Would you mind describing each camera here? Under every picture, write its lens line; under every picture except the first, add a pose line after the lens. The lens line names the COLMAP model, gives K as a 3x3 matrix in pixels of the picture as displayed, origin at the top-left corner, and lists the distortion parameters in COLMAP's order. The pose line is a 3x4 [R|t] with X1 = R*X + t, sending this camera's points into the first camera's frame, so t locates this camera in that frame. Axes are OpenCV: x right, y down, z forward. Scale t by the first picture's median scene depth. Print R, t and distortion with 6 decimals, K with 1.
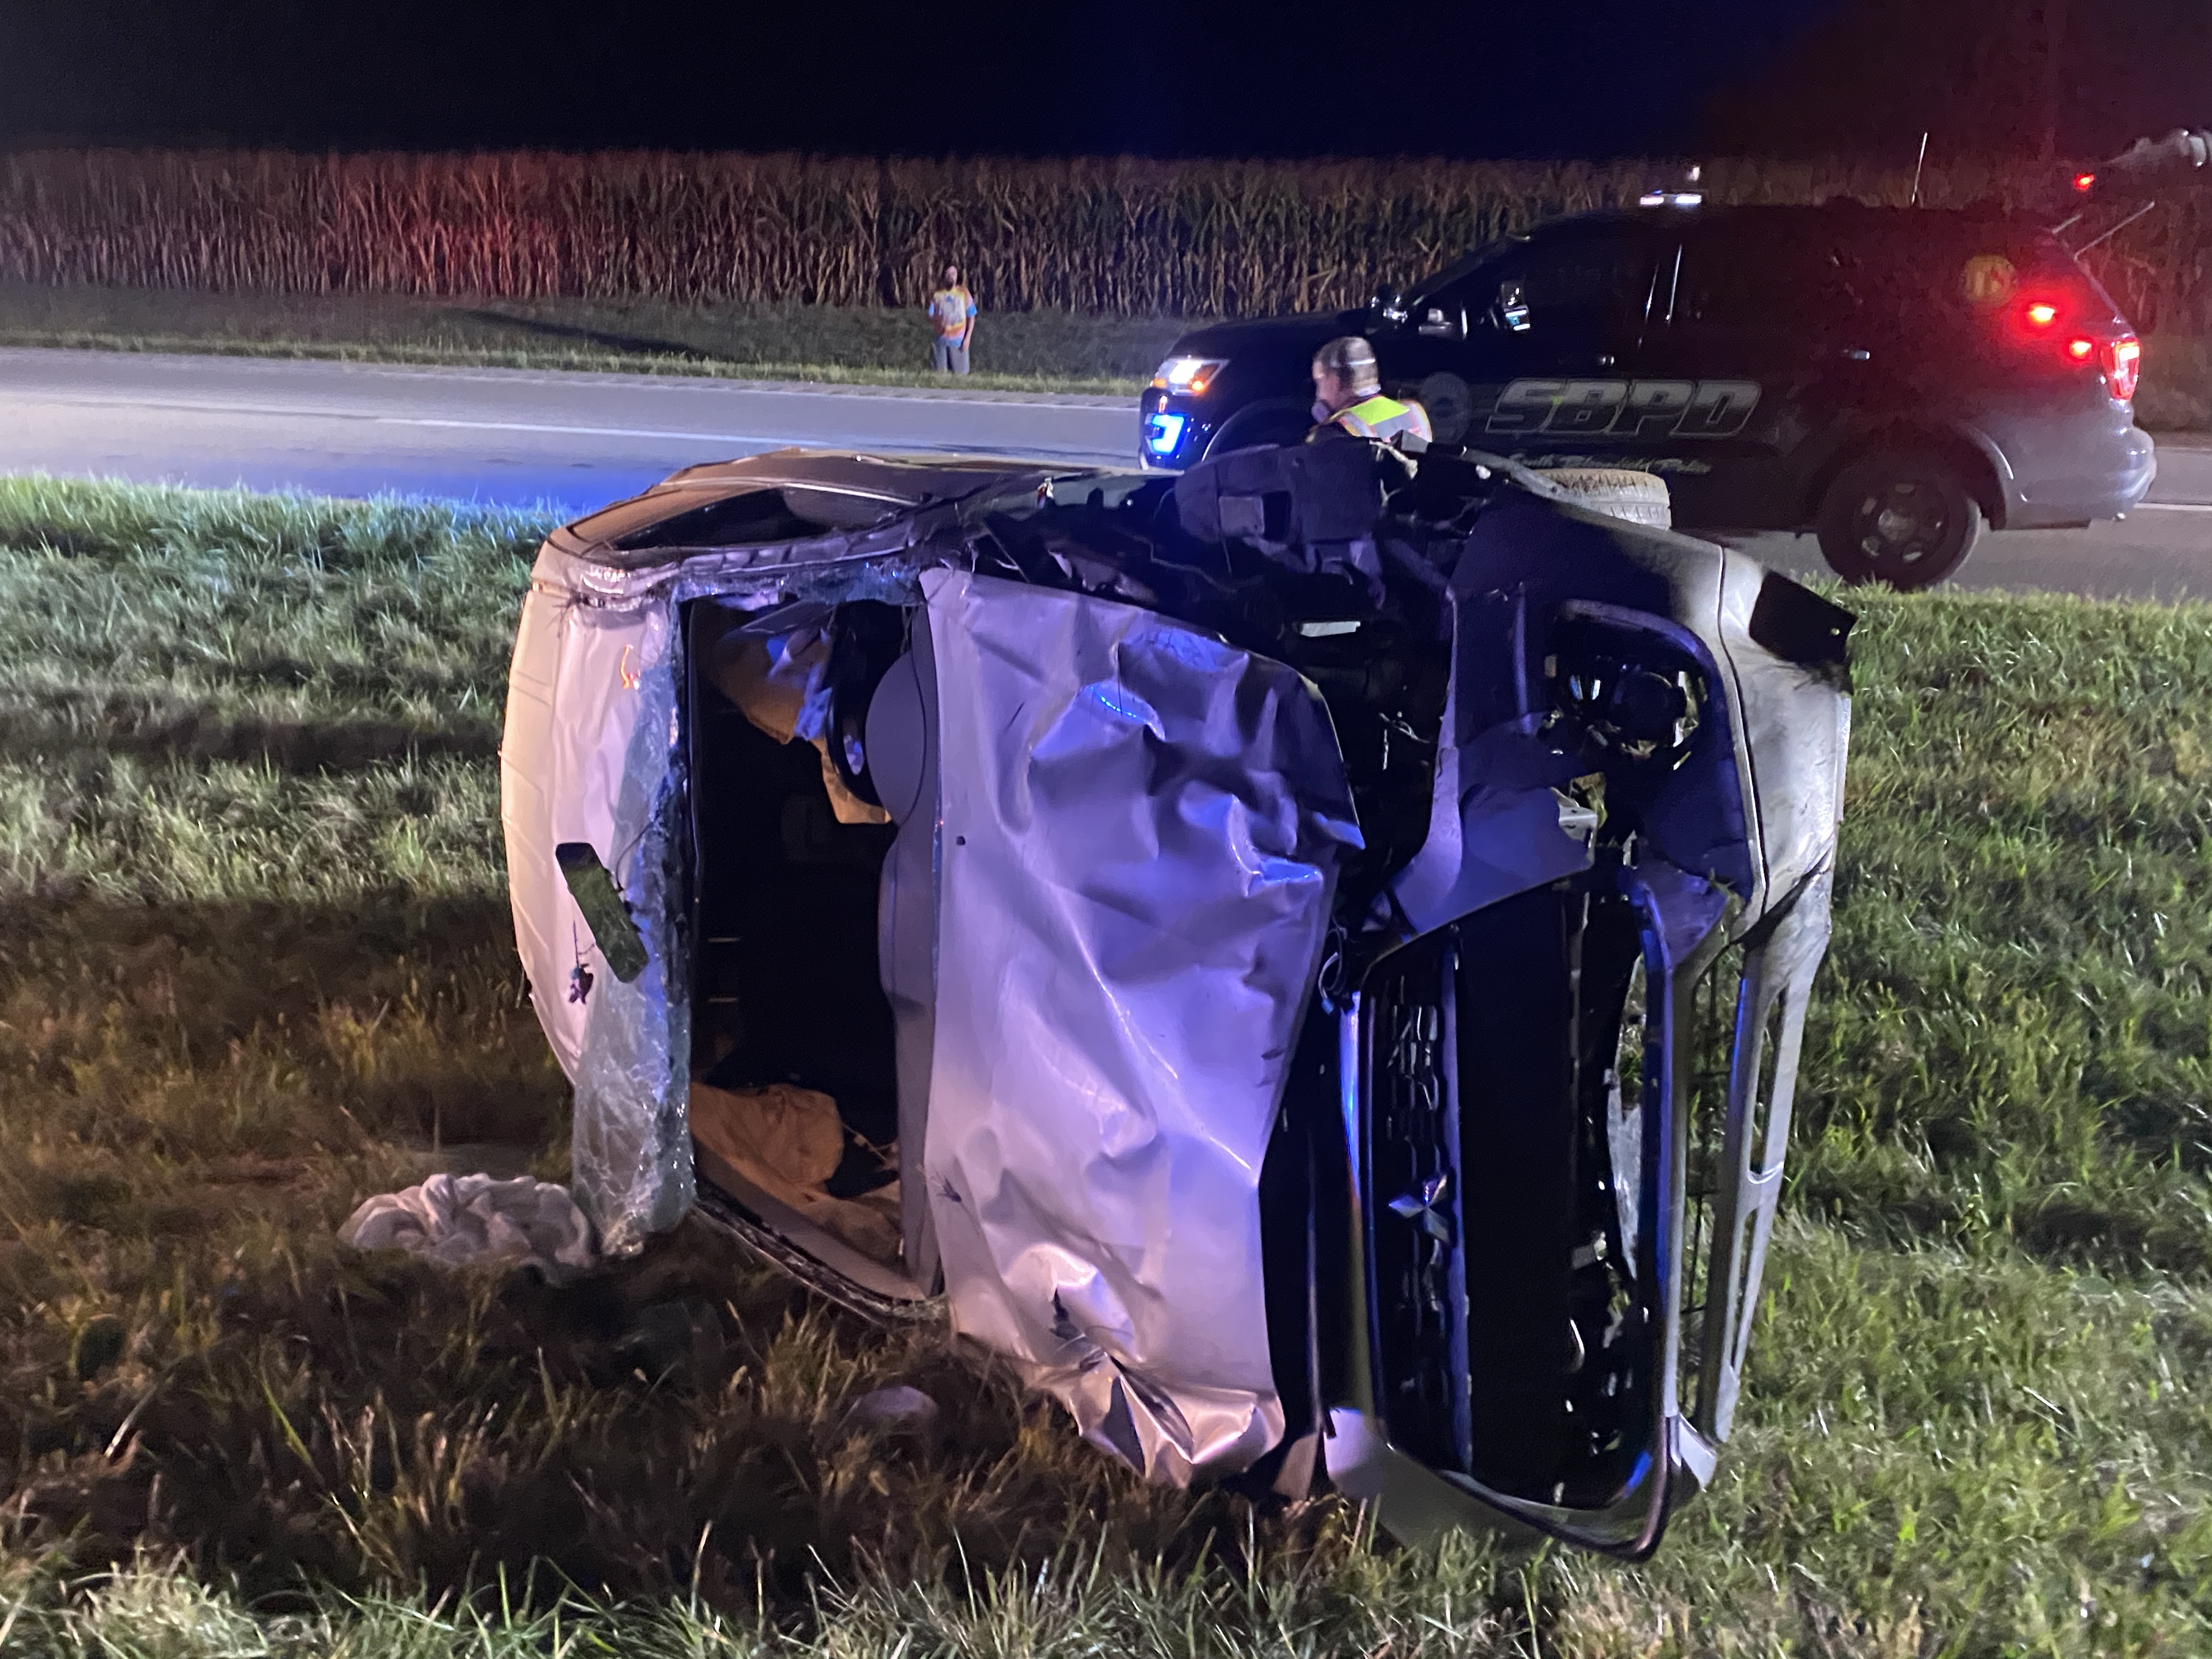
lens RADIAL K [[2111.0, 0, 1108.9], [0, 2111.0, 821.7], [0, 0, 1]] dist [0.006980, 0.000000]
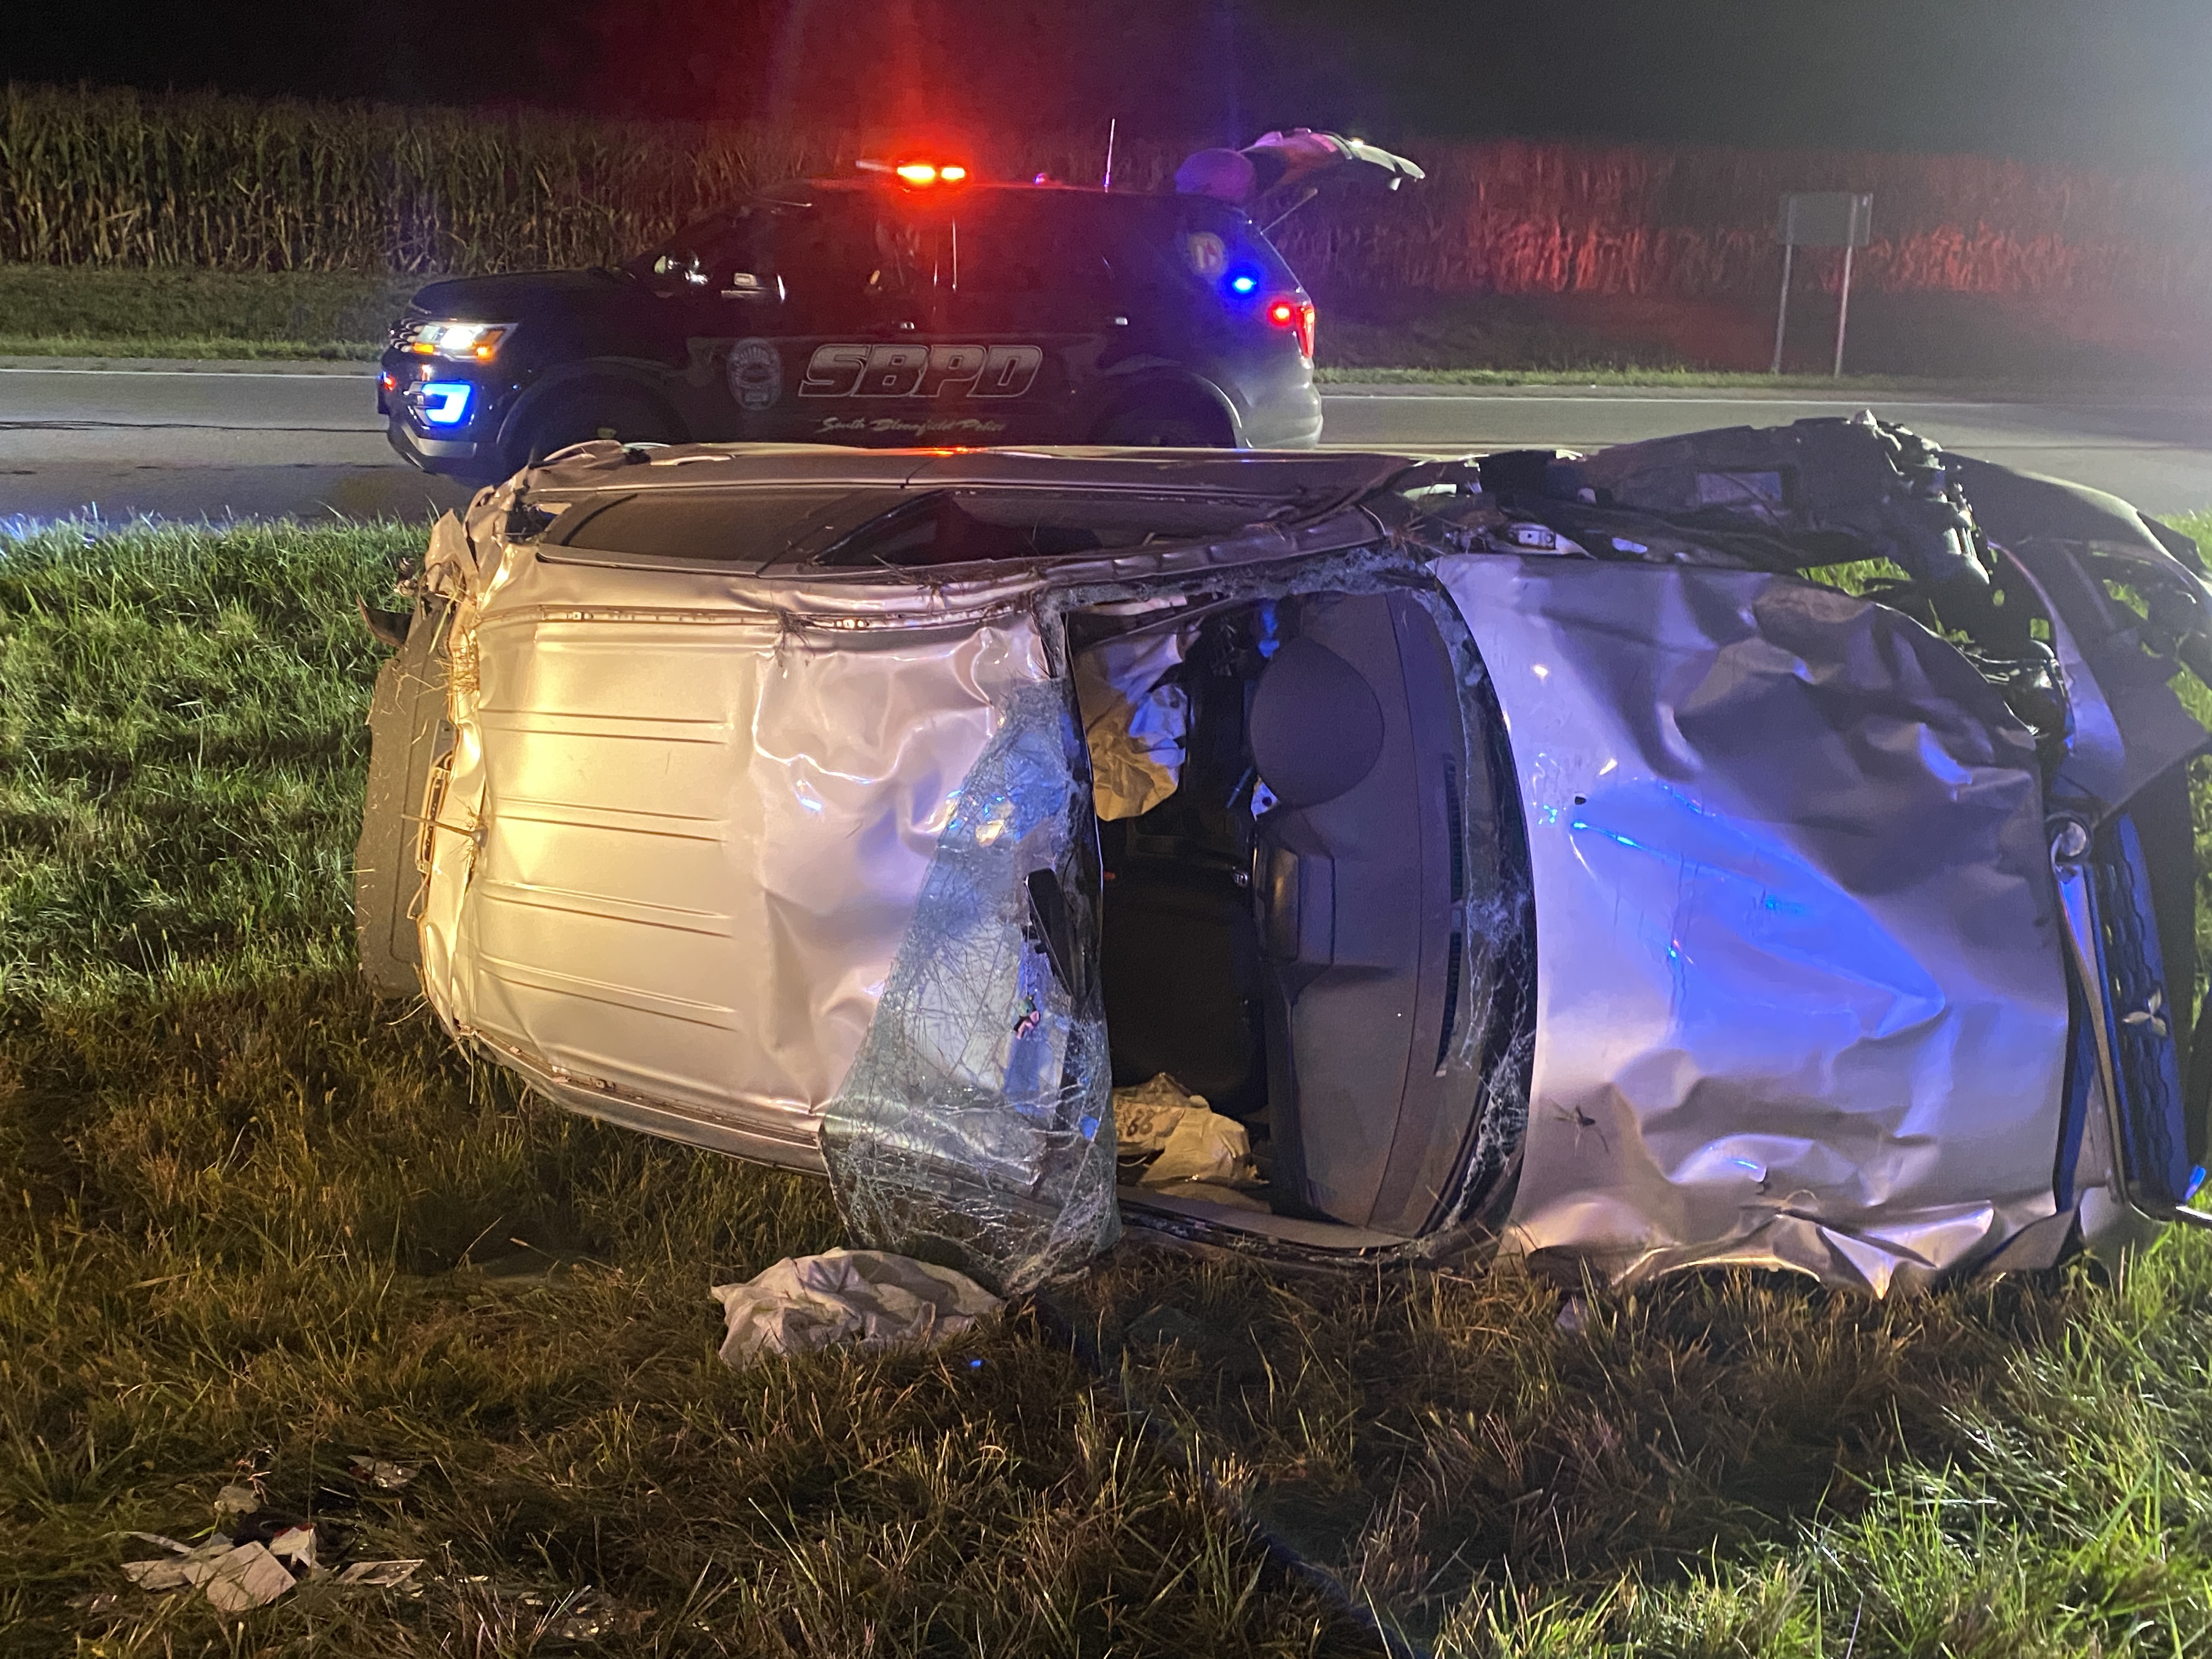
lens RADIAL K [[2111.0, 0, 1110.1], [0, 2111.0, 838.1], [0, 0, 1]] dist [0.006980, 0.000000]
pose [[0.822455, -0.135574, 0.552437, -0.282060], [0.118443, 0.990712, 0.066796, -0.023340], [-0.556362, 0.010496, 0.830874, 0.072762]]
